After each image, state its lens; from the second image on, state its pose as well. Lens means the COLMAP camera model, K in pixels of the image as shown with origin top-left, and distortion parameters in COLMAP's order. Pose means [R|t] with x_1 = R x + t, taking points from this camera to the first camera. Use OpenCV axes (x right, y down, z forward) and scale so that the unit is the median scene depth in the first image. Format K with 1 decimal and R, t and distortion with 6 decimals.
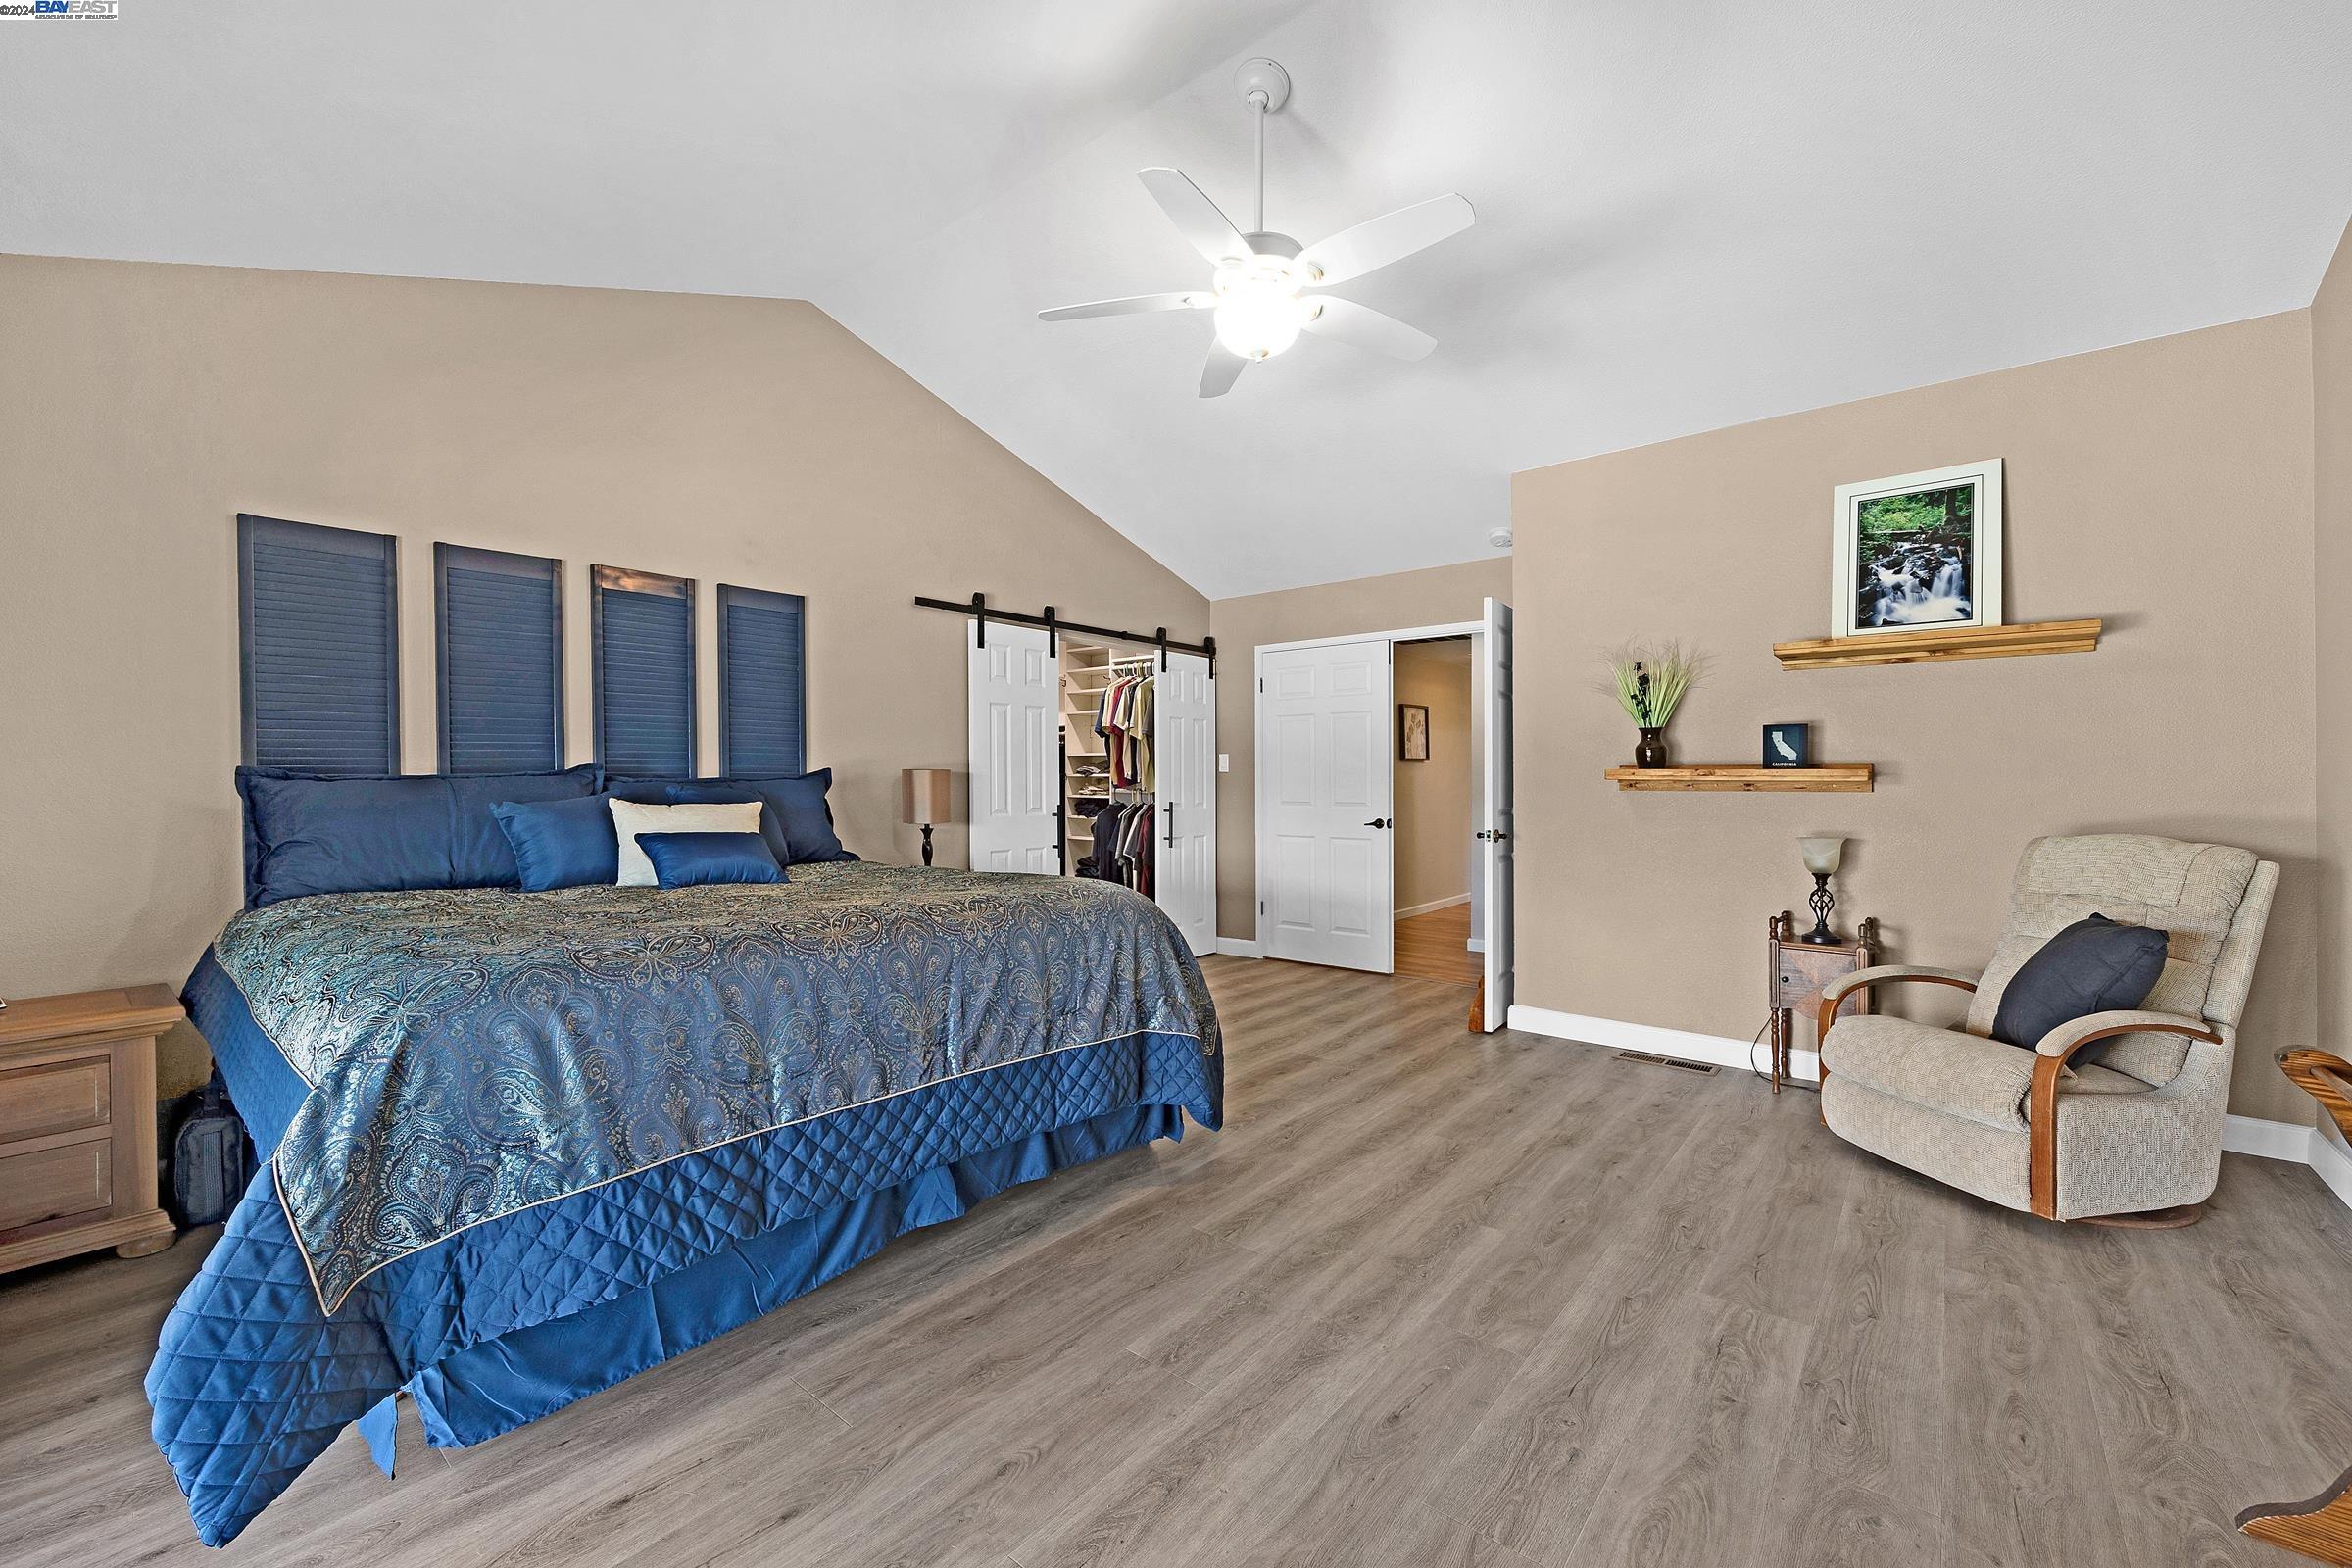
lens RADIAL K [[933.9, 0, 1179.5], [0, 933.9, 782.5], [0, 0, 1]] dist [0.001310, 0.000014]
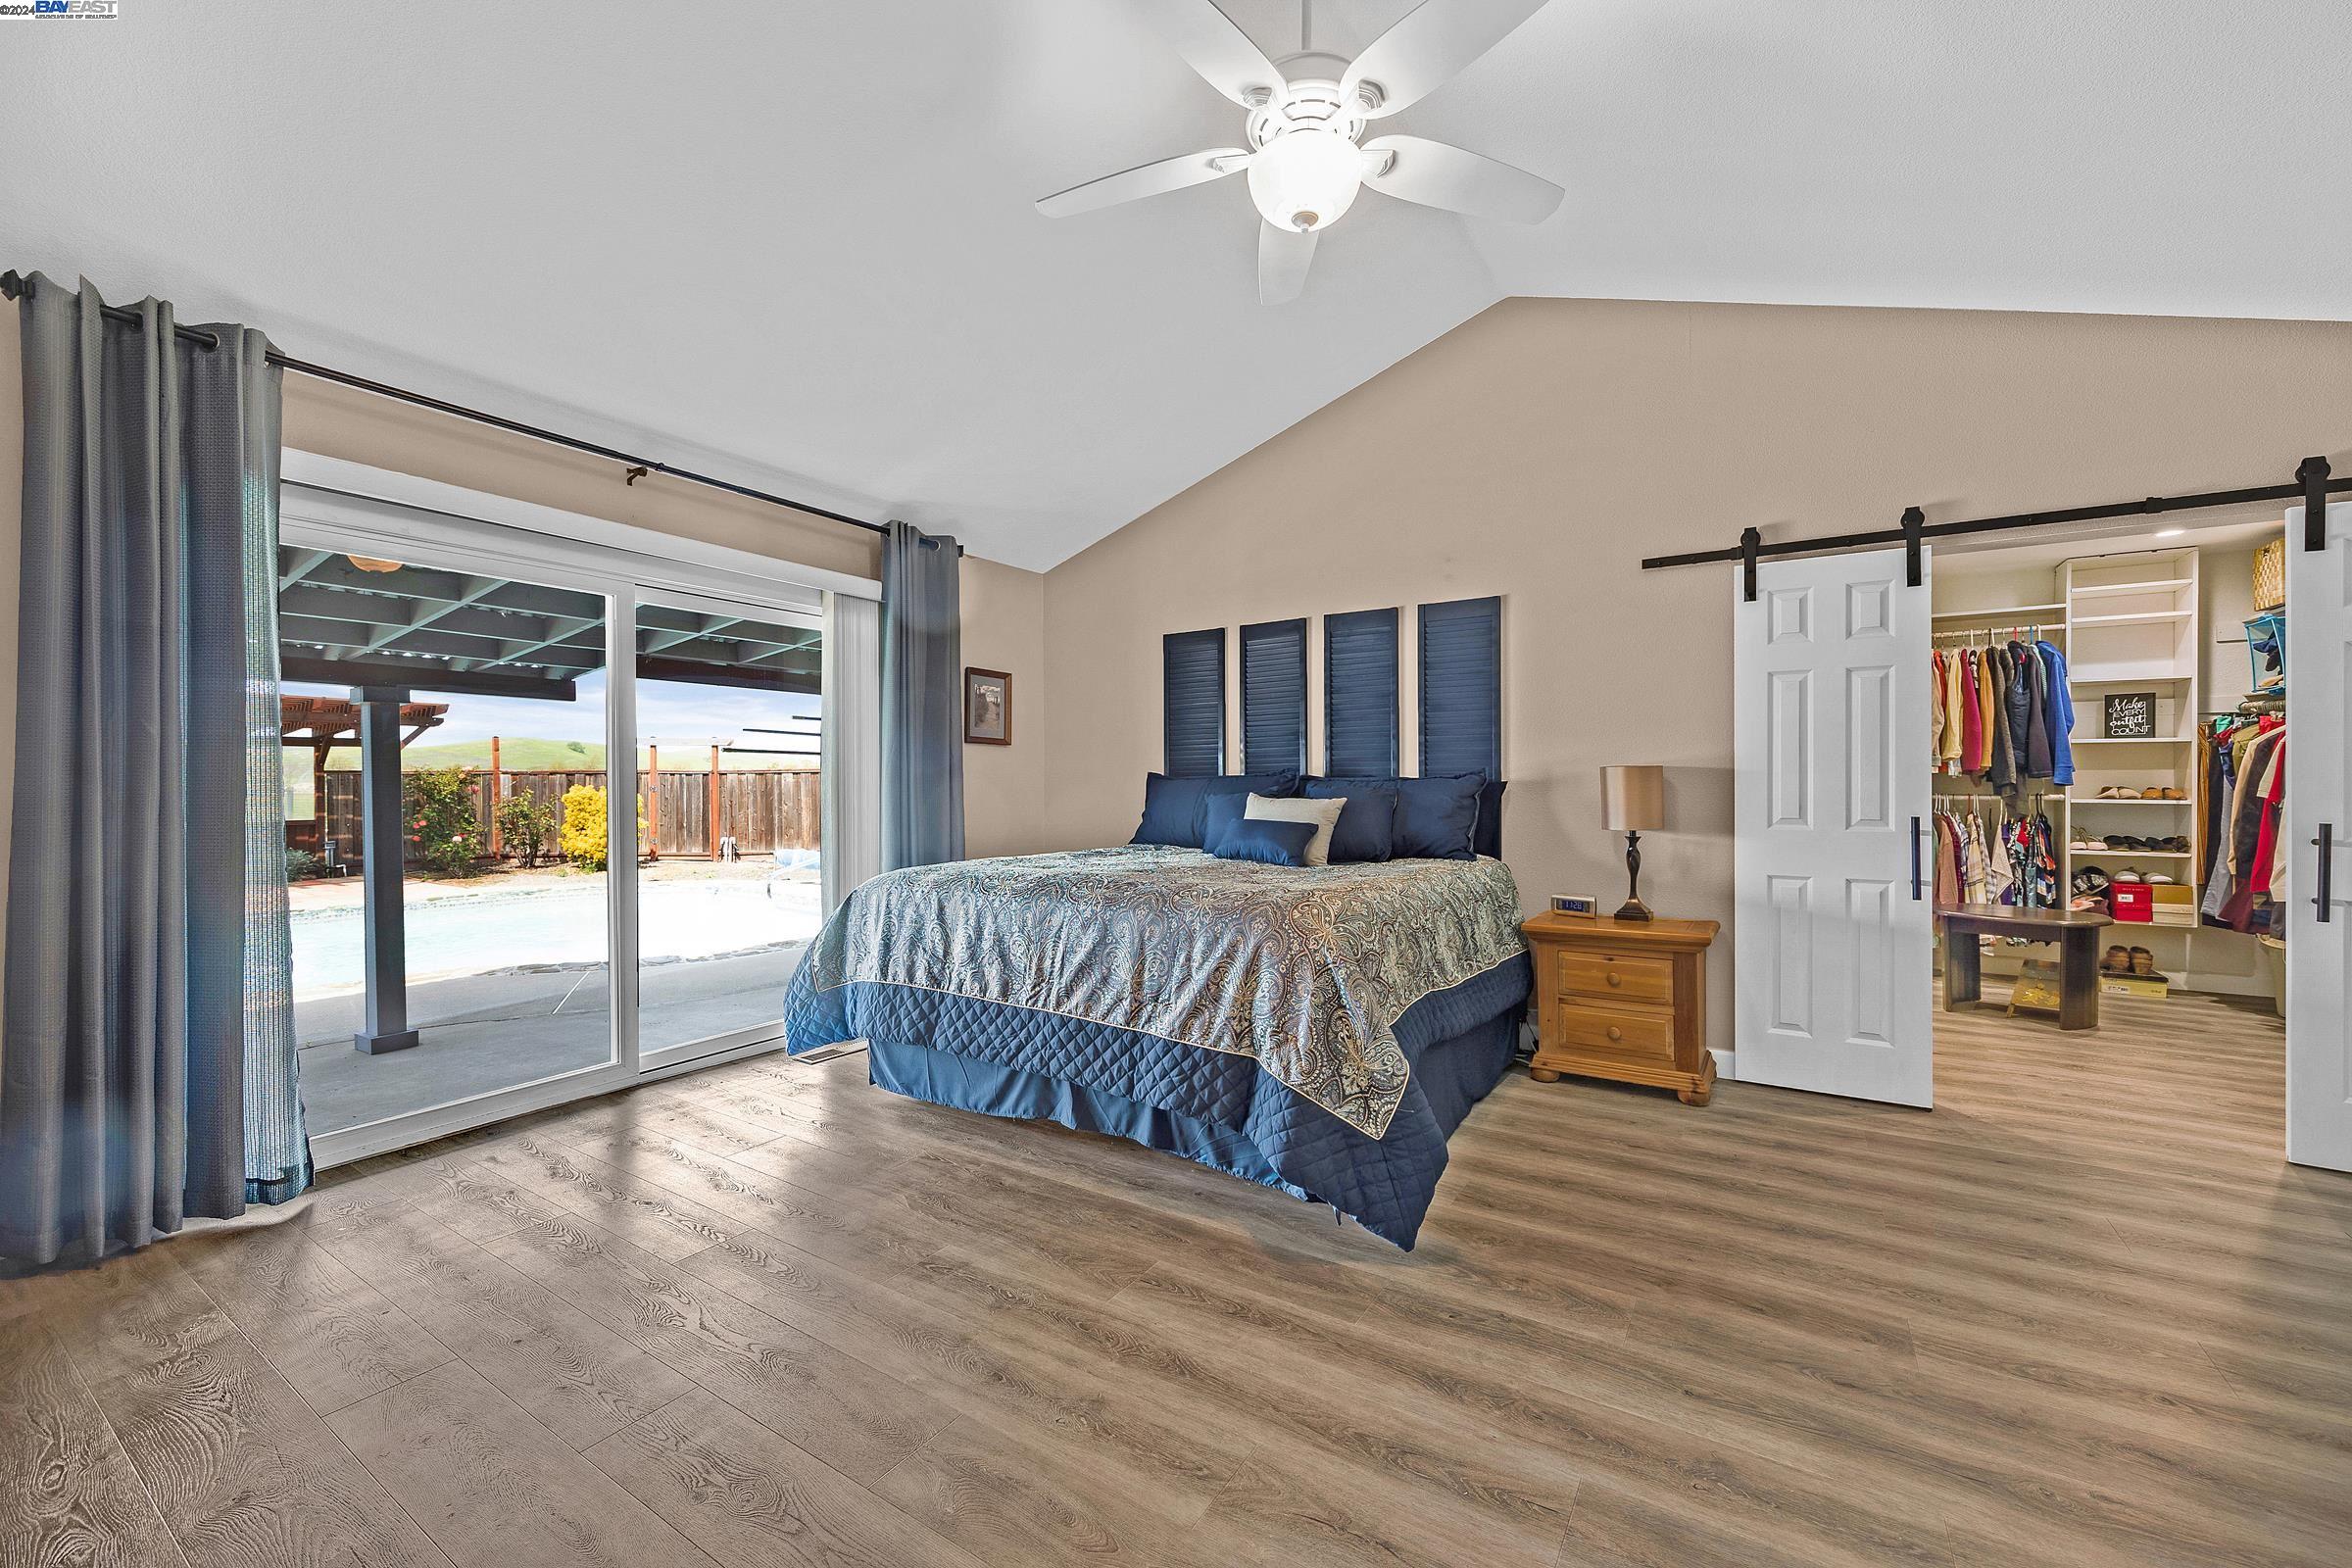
lens RADIAL K [[933.9, 0, 1176.4], [0, 933.9, 787.4], [0, 0, 1]] dist [0.001310, 0.000014]
pose [[0.123387, 0.008680, -0.992321, 0.919735], [-0.000366, 0.999962, 0.008702, -0.003792], [0.992359, -0.000710, 0.123386, 0.886655]]
